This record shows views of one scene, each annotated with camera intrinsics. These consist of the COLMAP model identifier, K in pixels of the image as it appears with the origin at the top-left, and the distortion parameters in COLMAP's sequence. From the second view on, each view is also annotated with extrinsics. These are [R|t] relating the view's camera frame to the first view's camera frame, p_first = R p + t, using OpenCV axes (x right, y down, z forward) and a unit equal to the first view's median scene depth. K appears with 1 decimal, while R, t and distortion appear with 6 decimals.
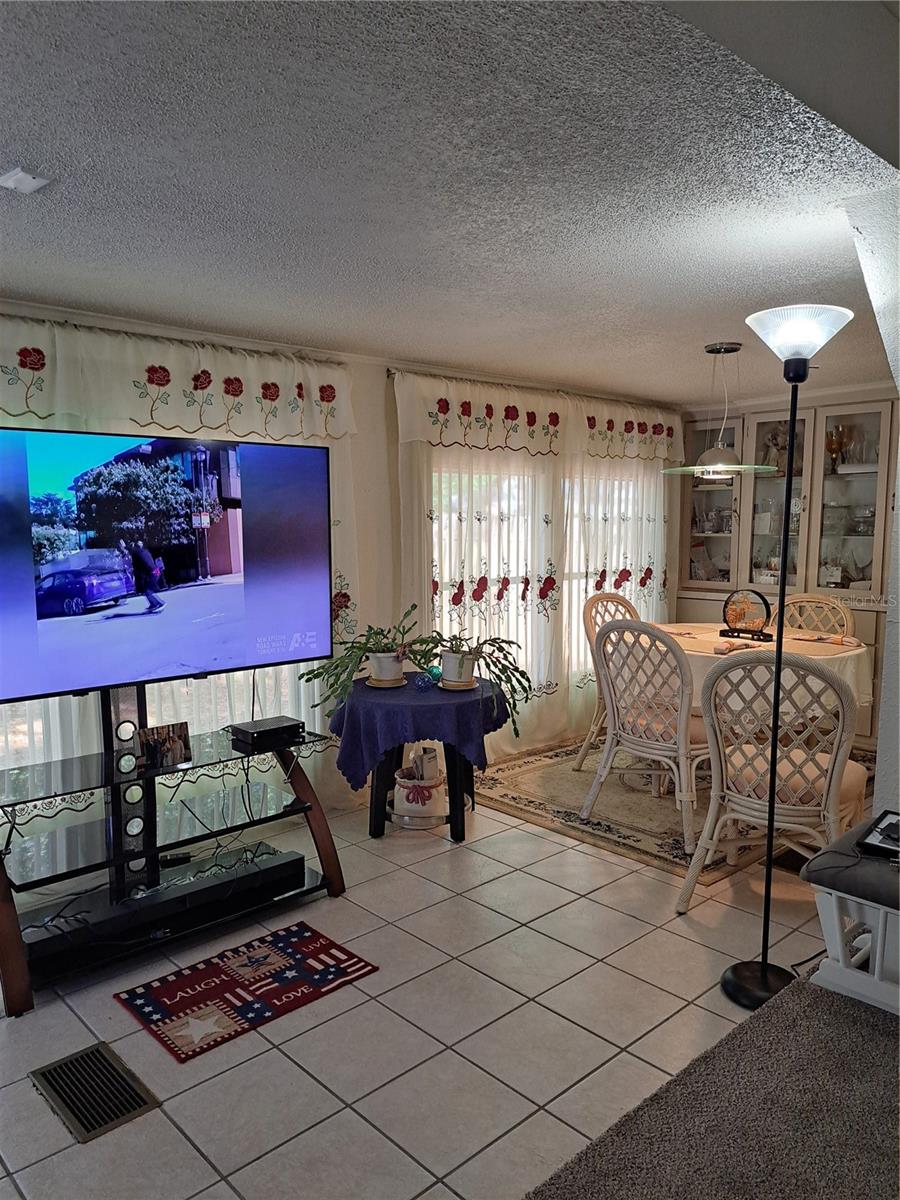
lens RADIAL K [[864.1, 0, 448.8], [0, 864.1, 616.4], [0, 0, 1]] dist [0.062931, -0.011740]
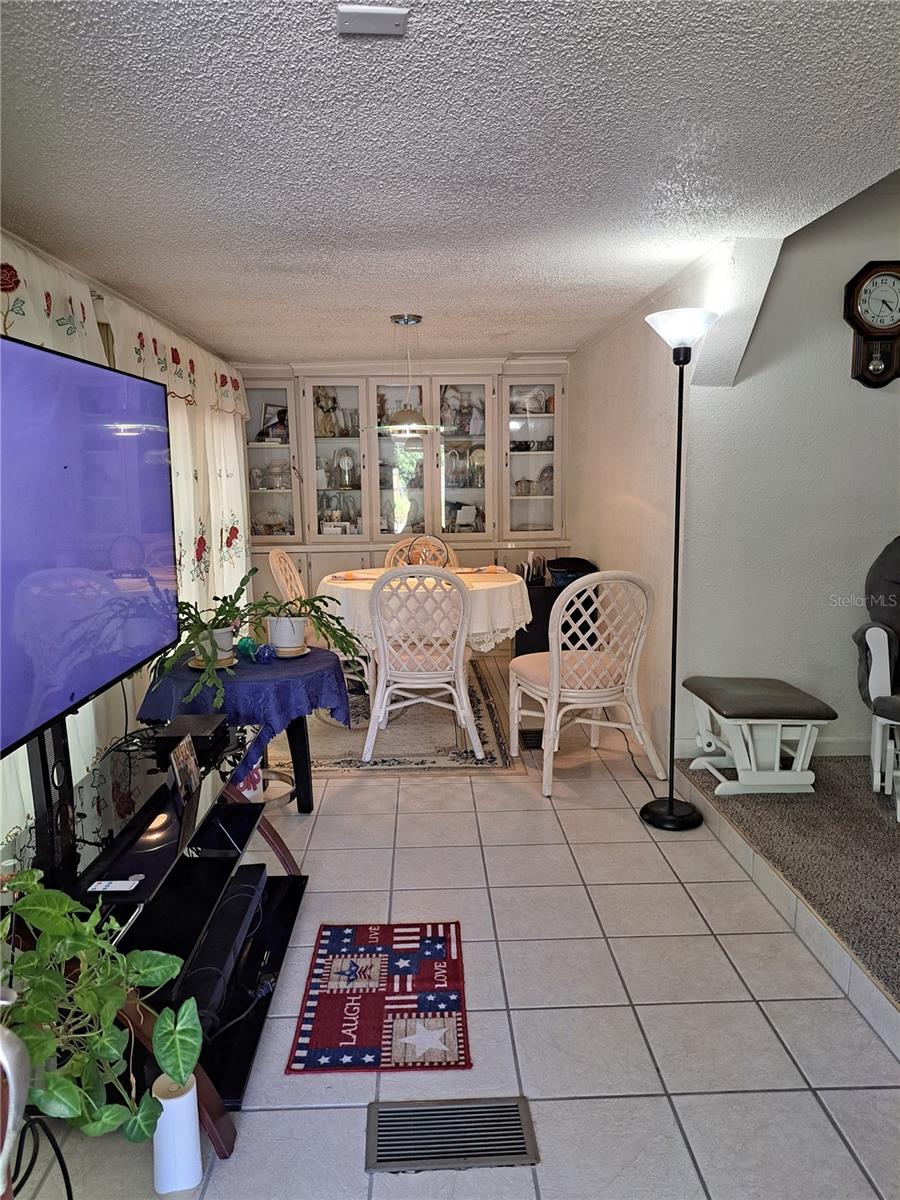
lens RADIAL K [[864.1, 0, 451.8], [0, 864.1, 600.0], [0, 0, 1]] dist [0.062931, -0.011740]
pose [[0.661869, -0.118186, 0.740245, -0.728791], [0.099718, 0.992598, 0.069317, -0.029119], [-0.742958, 0.027937, 0.668755, 0.308424]]
